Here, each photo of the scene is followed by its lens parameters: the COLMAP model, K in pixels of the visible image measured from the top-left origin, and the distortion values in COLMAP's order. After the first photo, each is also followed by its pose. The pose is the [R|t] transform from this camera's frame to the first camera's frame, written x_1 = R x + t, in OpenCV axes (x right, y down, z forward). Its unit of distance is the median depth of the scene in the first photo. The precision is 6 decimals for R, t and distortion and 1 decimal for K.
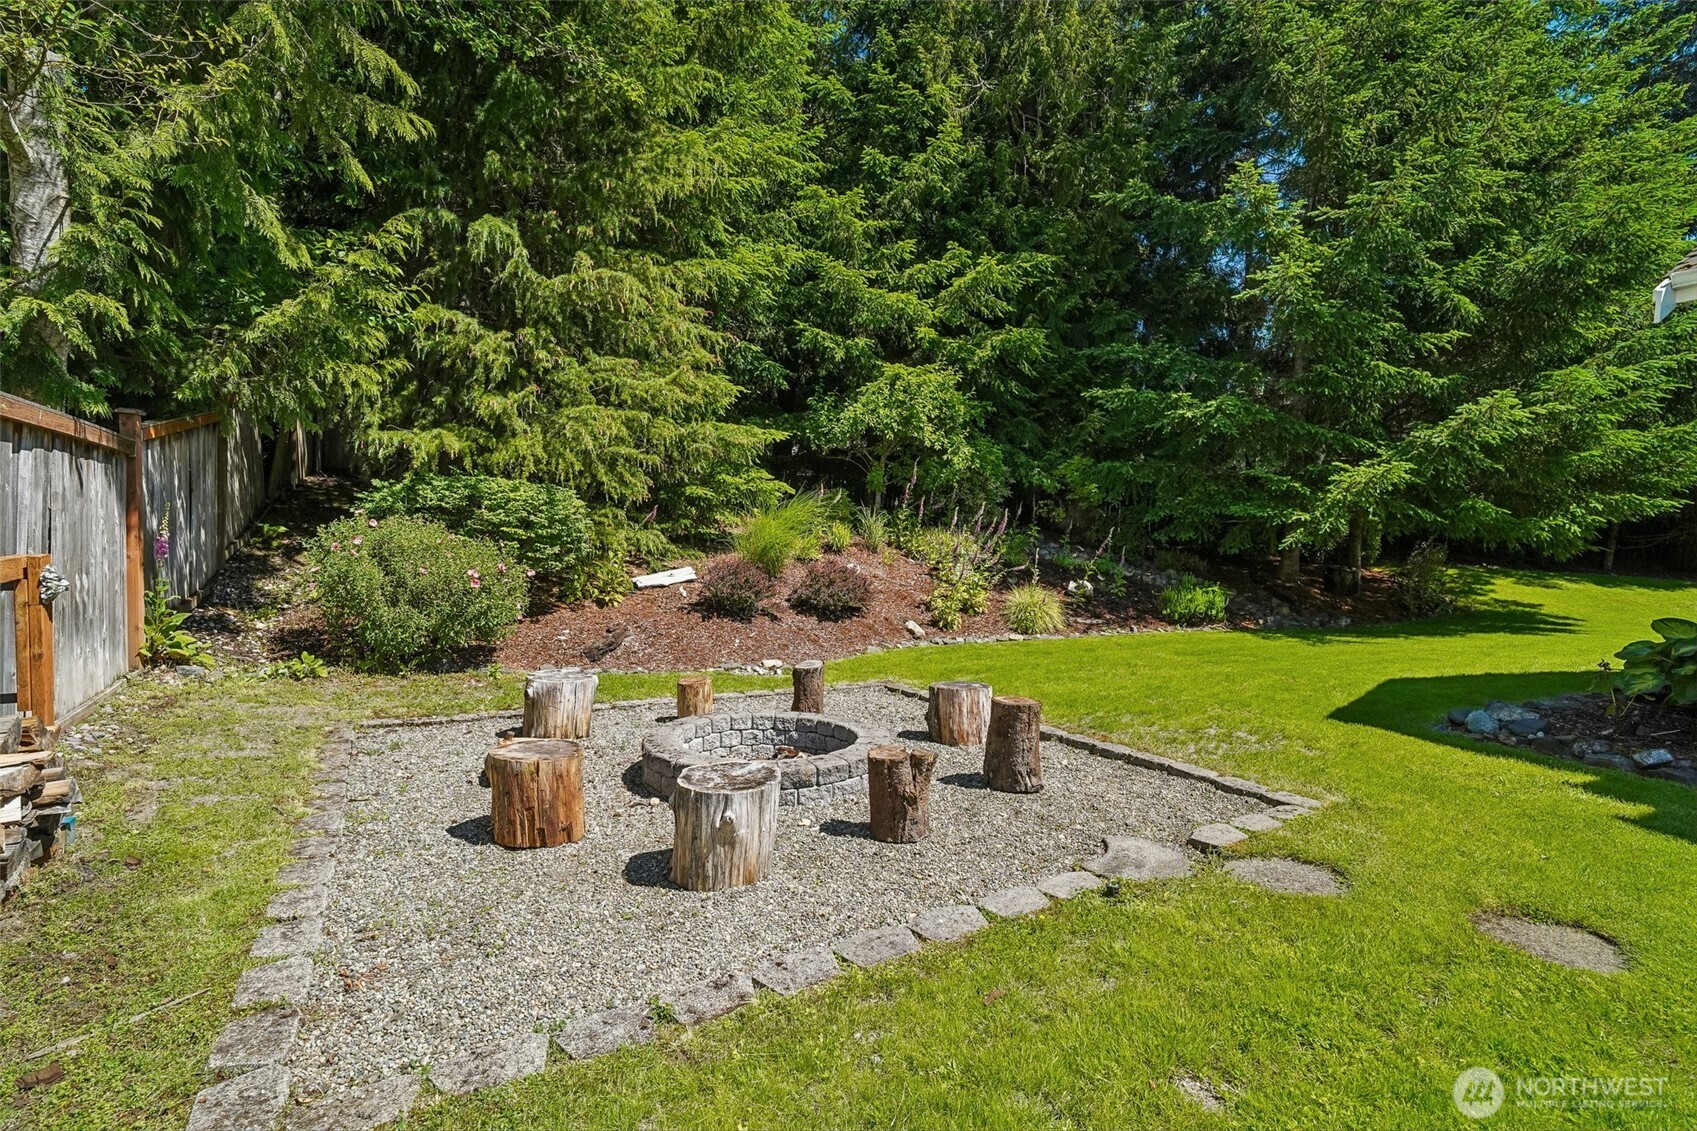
lens RADIAL K [[794.7, 0, 843.0], [0, 794.7, 568.5], [0, 0, 1]] dist [-0.007217, 0.001702]
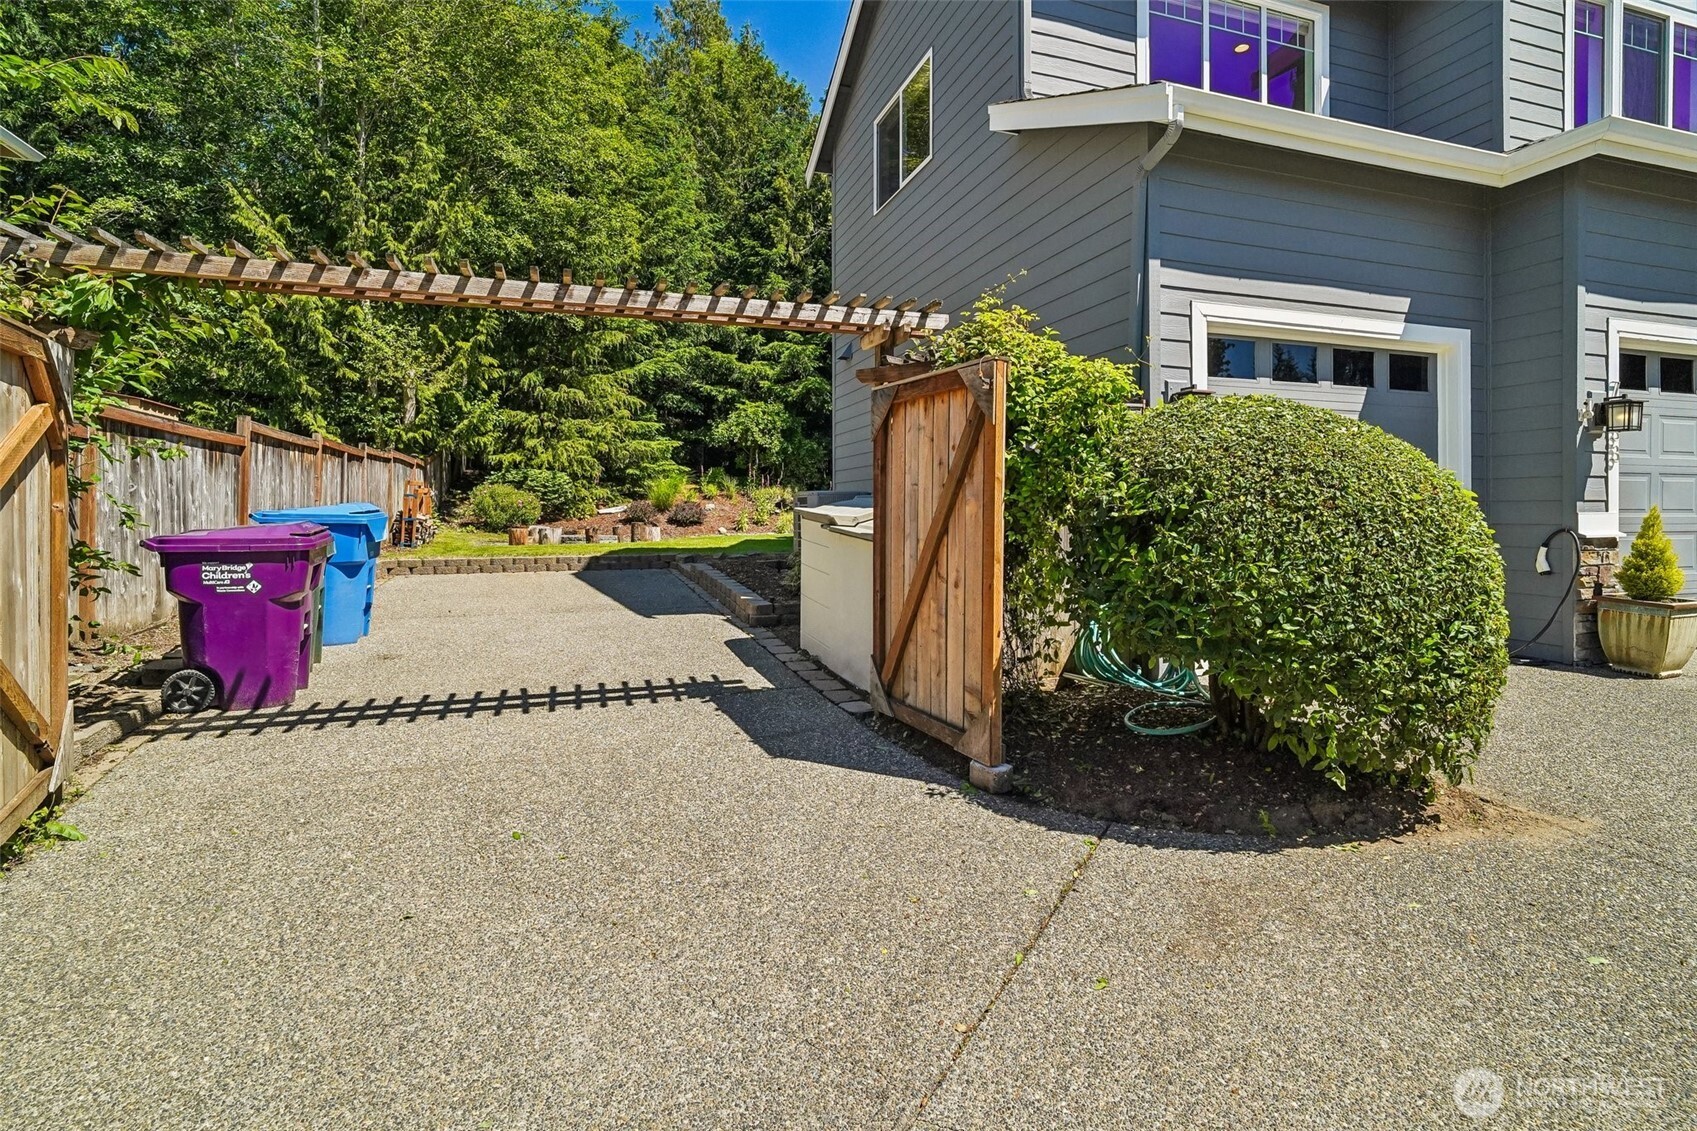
lens RADIAL K [[794.7, 0, 840.3], [0, 794.7, 525.0], [0, 0, 1]] dist [-0.007217, 0.001702]
pose [[0.989360, -0.027215, -0.142923, 0.952394], [0.023511, 0.999344, -0.027547, 0.169324], [0.143579, 0.023893, 0.989350, -1.480752]]
